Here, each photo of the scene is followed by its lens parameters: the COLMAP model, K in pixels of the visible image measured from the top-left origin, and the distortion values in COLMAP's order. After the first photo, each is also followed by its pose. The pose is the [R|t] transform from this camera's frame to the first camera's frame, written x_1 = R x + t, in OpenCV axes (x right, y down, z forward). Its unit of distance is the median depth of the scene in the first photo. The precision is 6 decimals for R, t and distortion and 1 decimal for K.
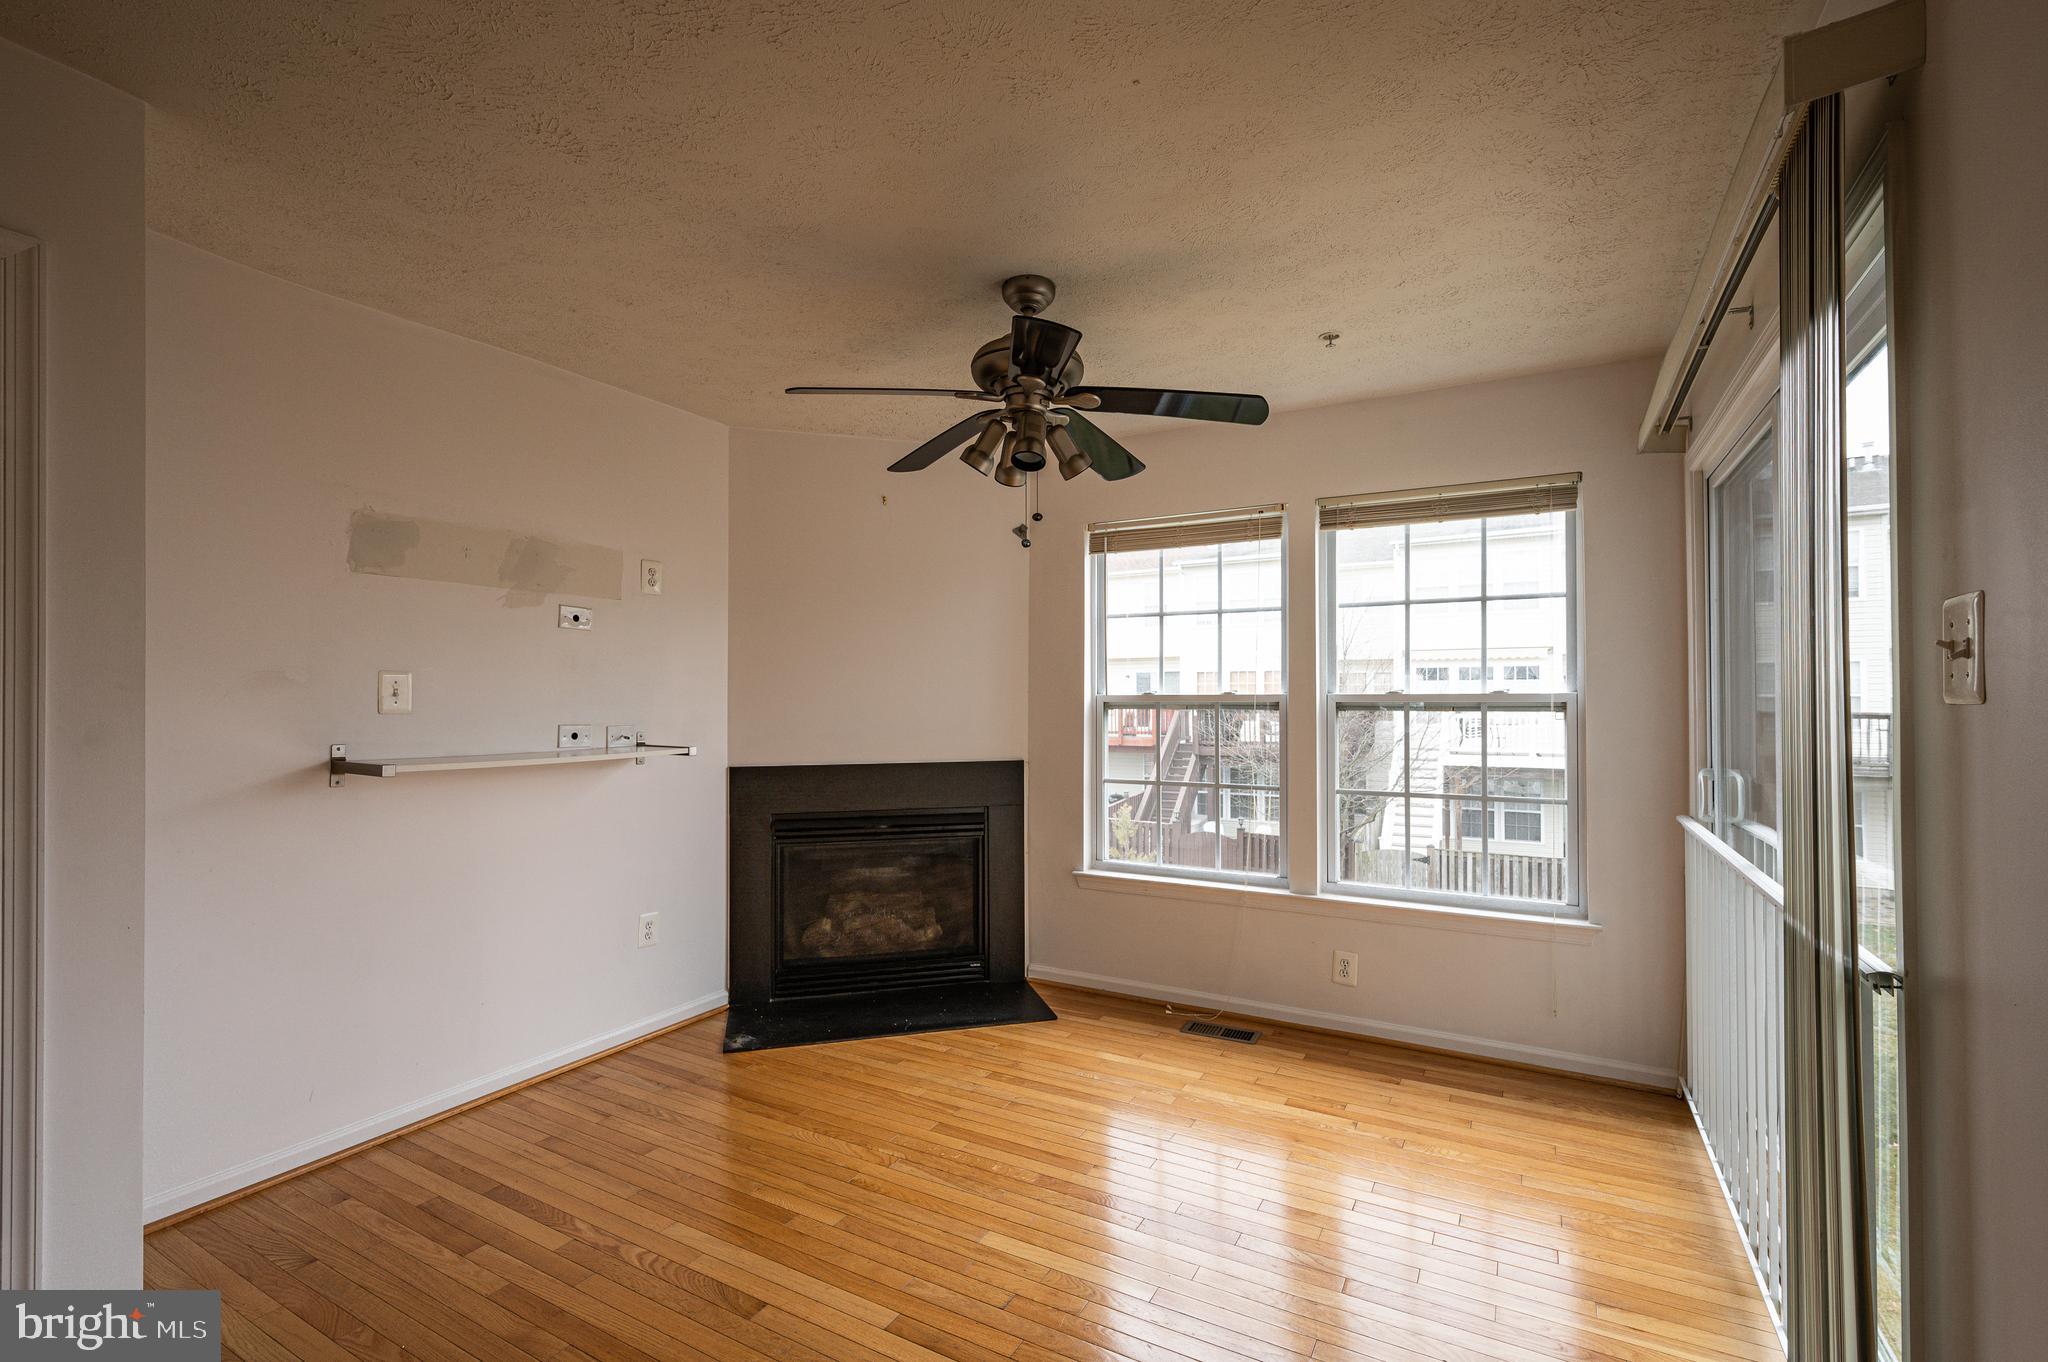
lens RADIAL K [[924.9, 0, 1028.8], [0, 924.9, 690.2], [0, 0, 1]] dist [-0.000647, -0.000031]
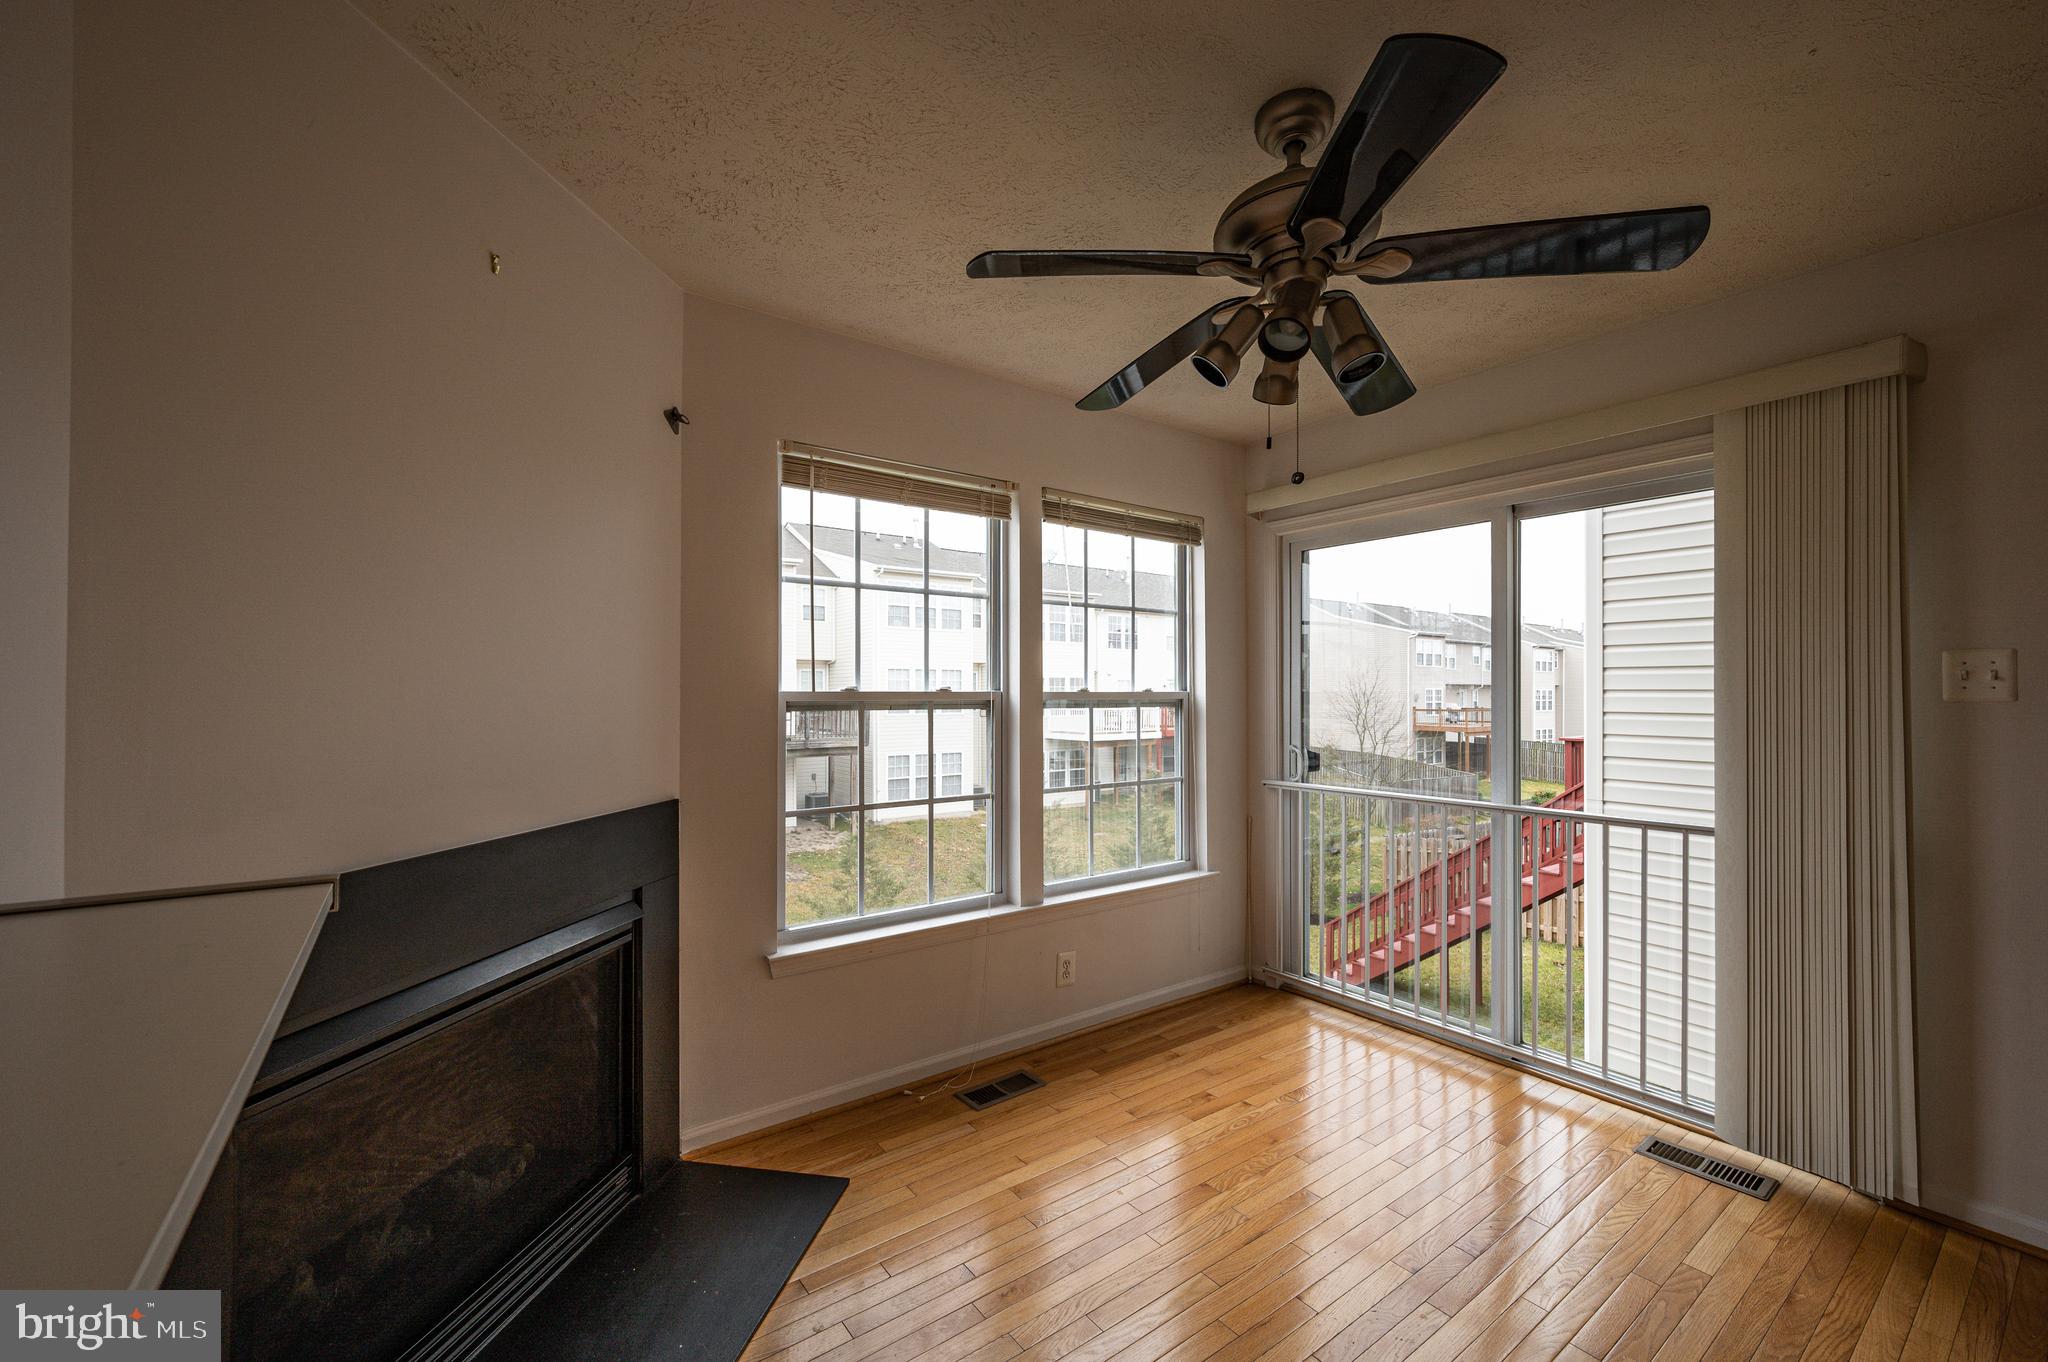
lens RADIAL K [[834.4, 0, 1019.8], [0, 834.4, 686.9], [0, 0, 1]] dist [0.000842, -0.000207]
pose [[0.398829, 0.009486, 0.916976, -0.484774], [-0.010518, 0.999928, -0.005769, 0.004644], [-0.916965, -0.007344, 0.398900, 0.673256]]
